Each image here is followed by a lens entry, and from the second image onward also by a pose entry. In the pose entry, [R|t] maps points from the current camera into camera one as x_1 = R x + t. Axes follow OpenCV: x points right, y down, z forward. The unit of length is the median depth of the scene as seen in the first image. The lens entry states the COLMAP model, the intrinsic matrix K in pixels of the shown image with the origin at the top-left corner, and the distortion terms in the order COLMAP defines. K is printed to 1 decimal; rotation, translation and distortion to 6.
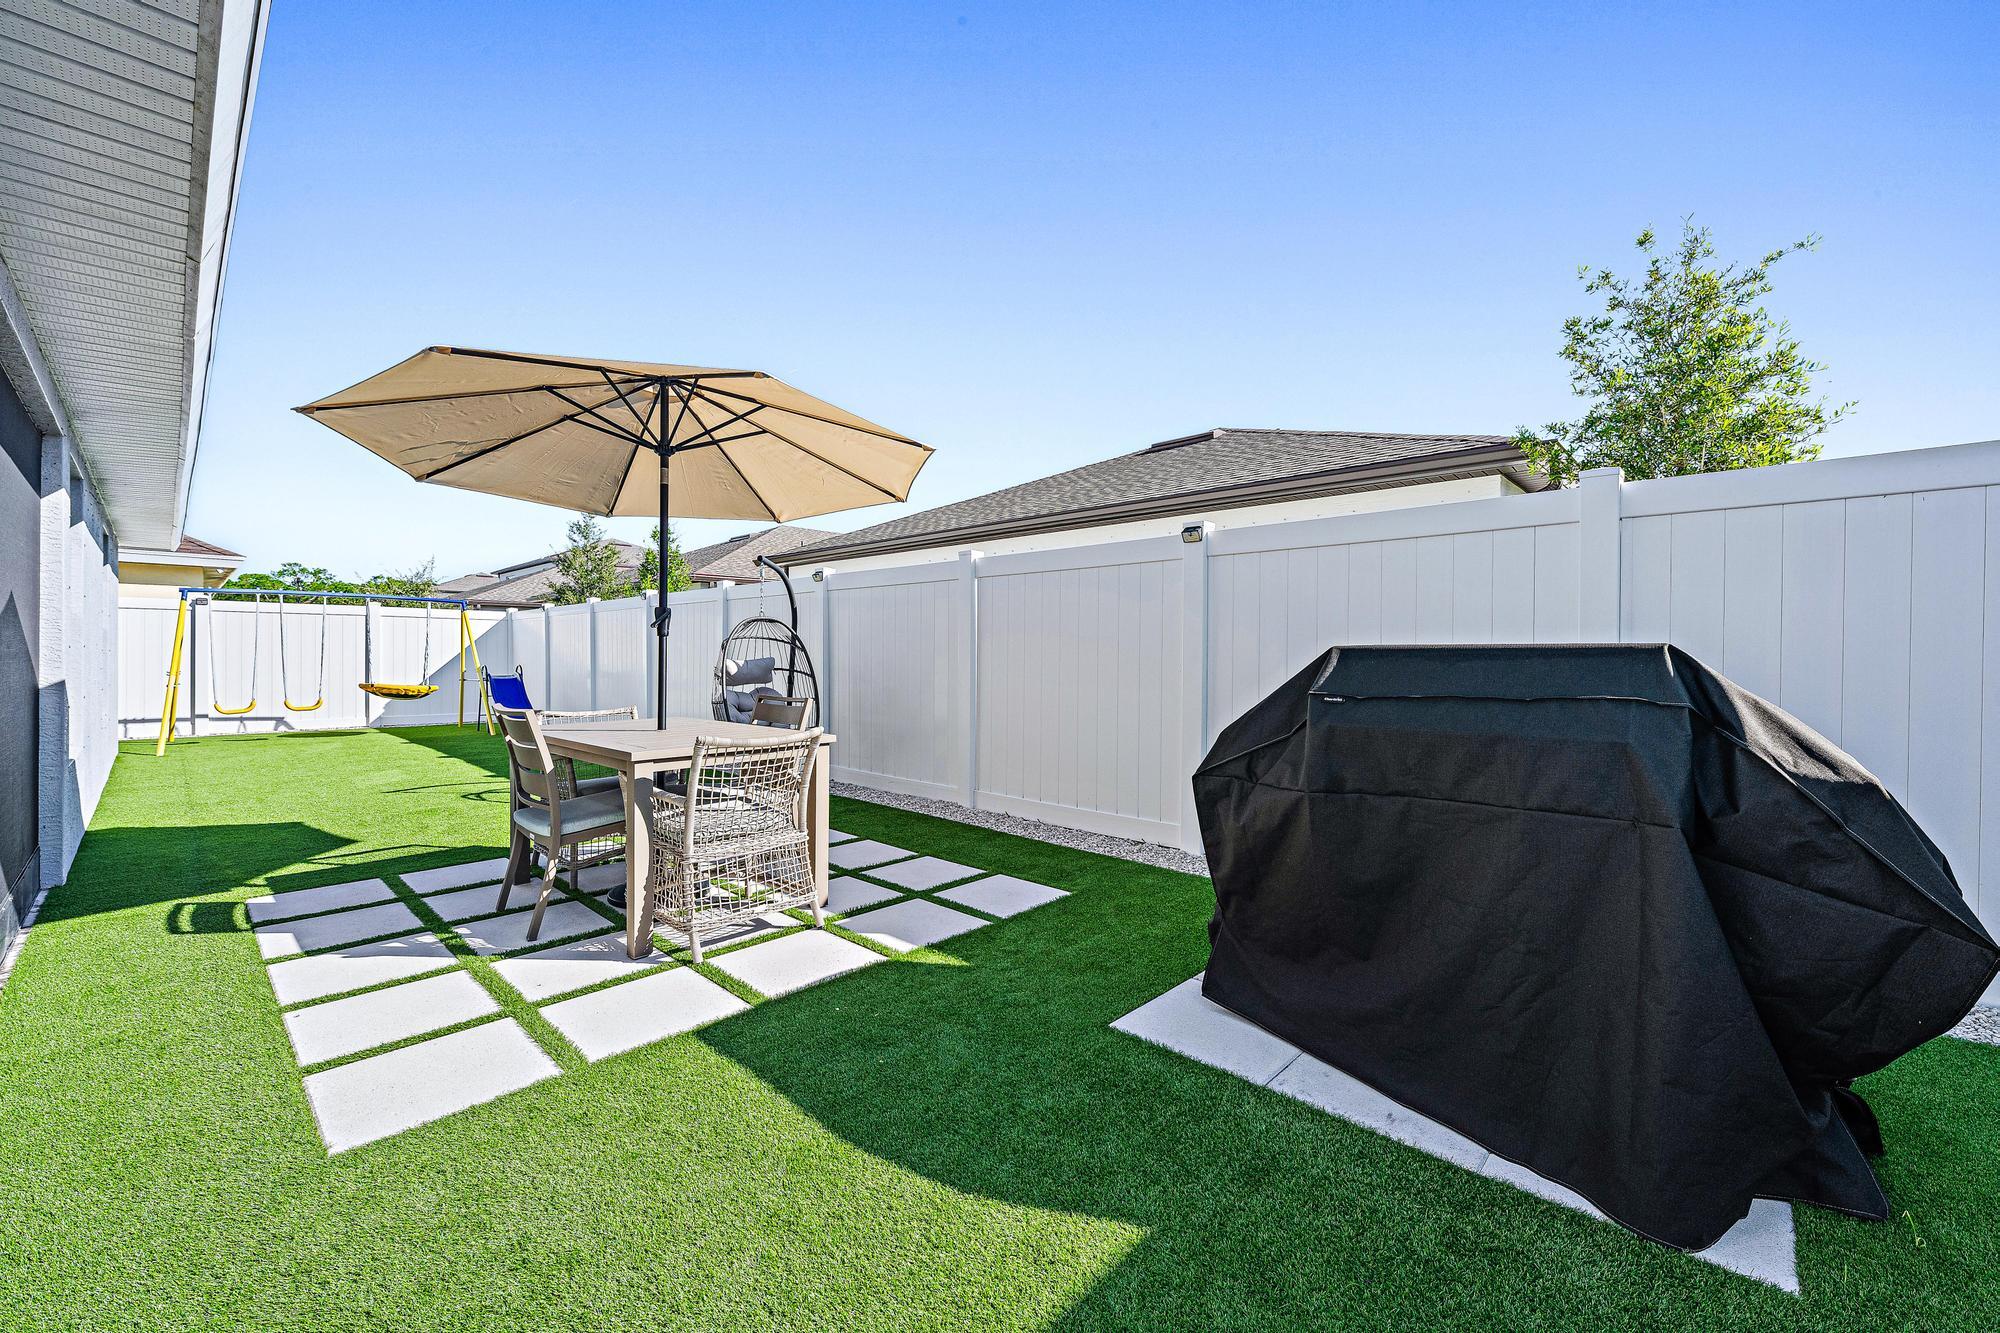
lens RADIAL K [[771.3, 0, 939.9], [0, 771.3, 660.8], [0, 0, 1]] dist [-0.001553, 0.000583]
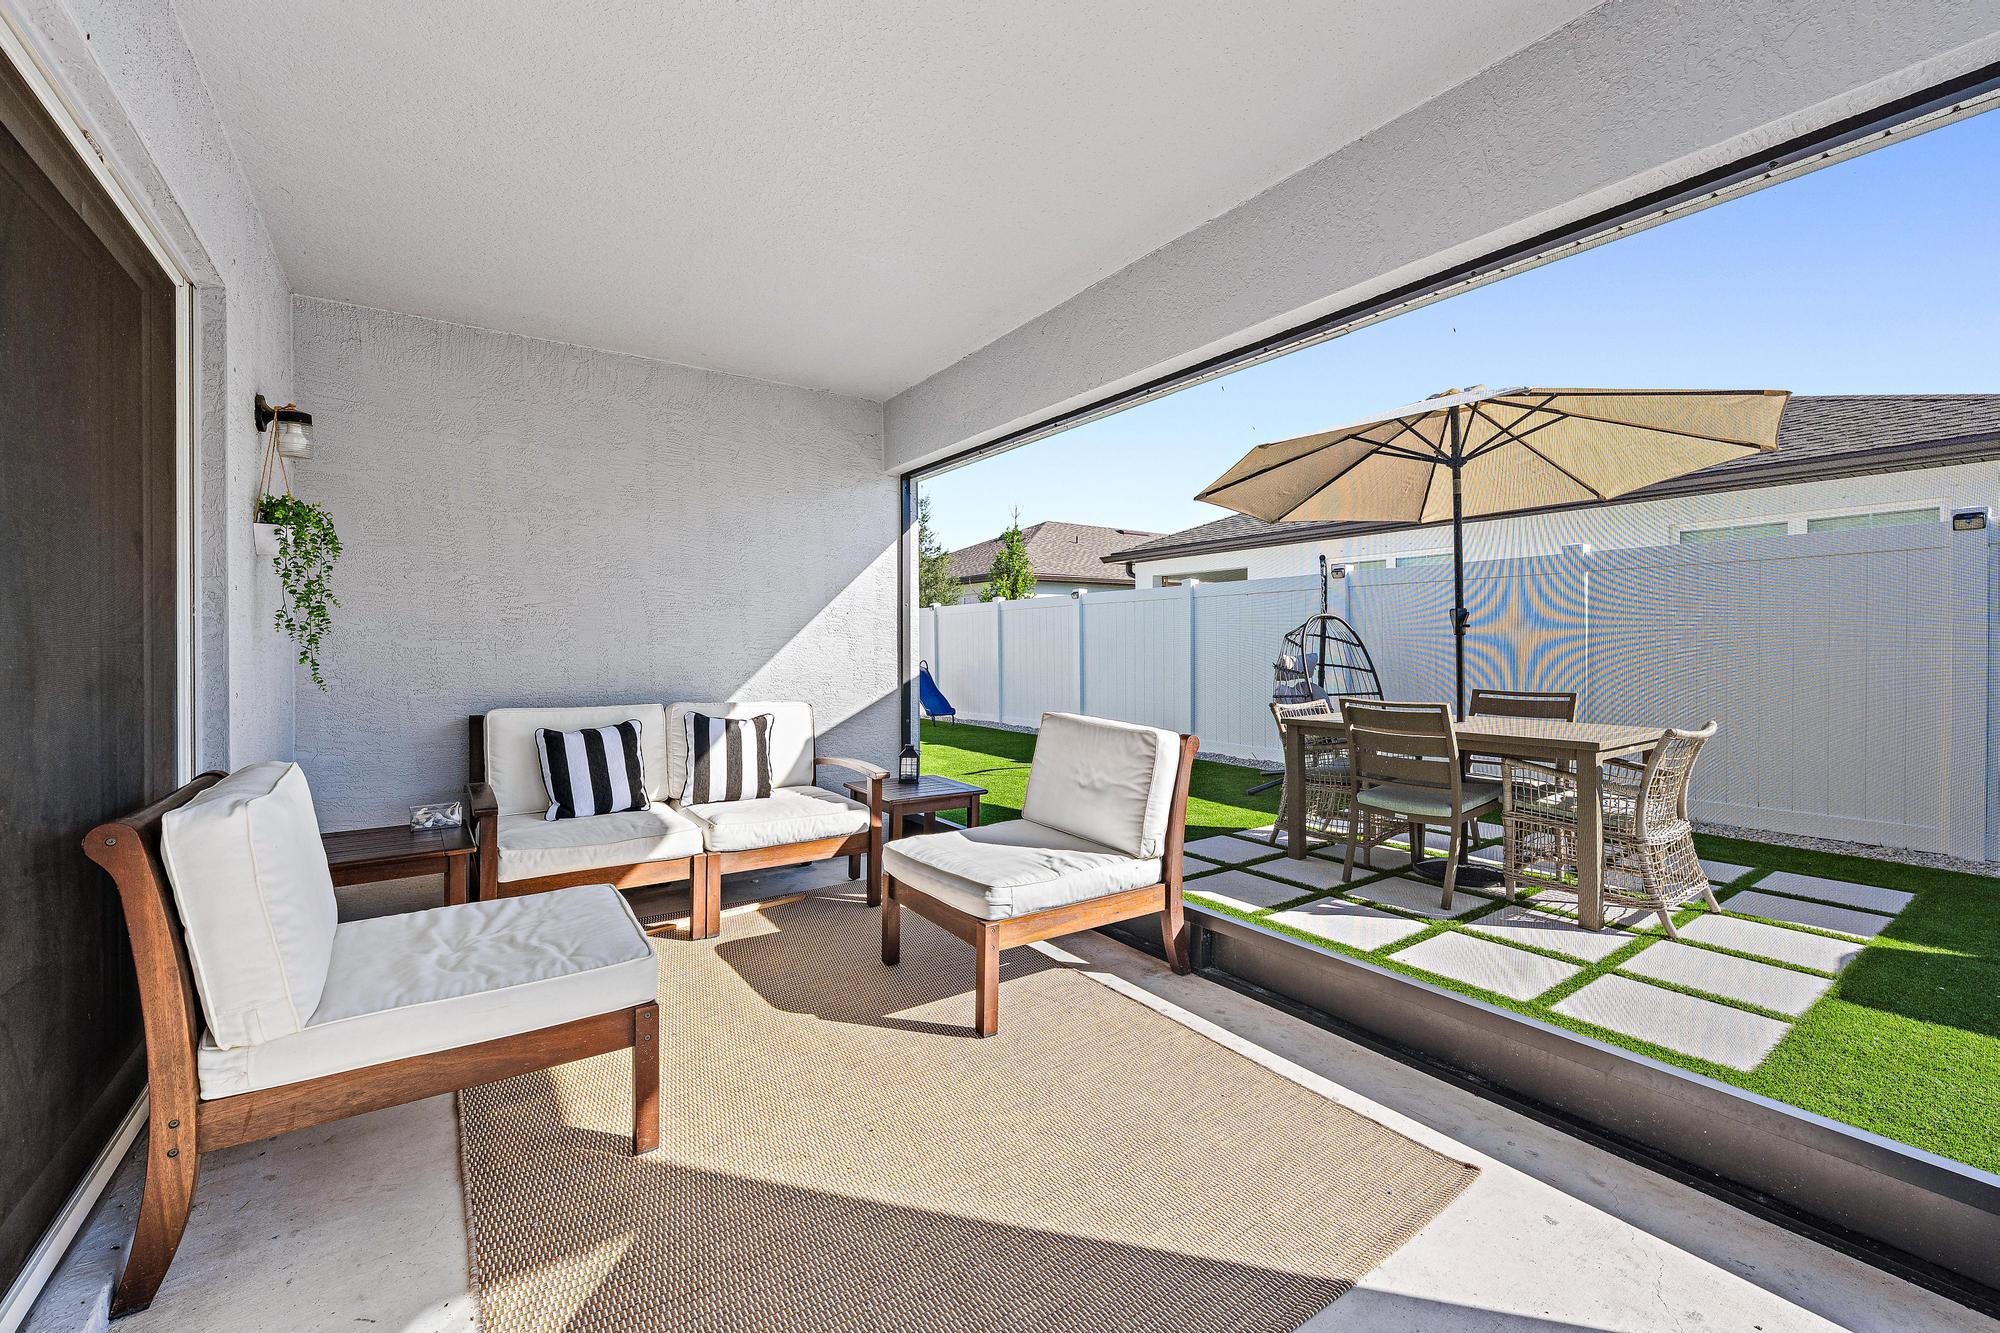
lens RADIAL K [[771.3, 0, 995.1], [0, 771.3, 659.7], [0, 0, 1]] dist [-0.001553, 0.000583]
pose [[0.981963, -0.001860, -0.189065, -0.847361], [0.003413, 0.999963, 0.007890, -0.009287], [0.189043, -0.008393, 0.981933, -0.193915]]
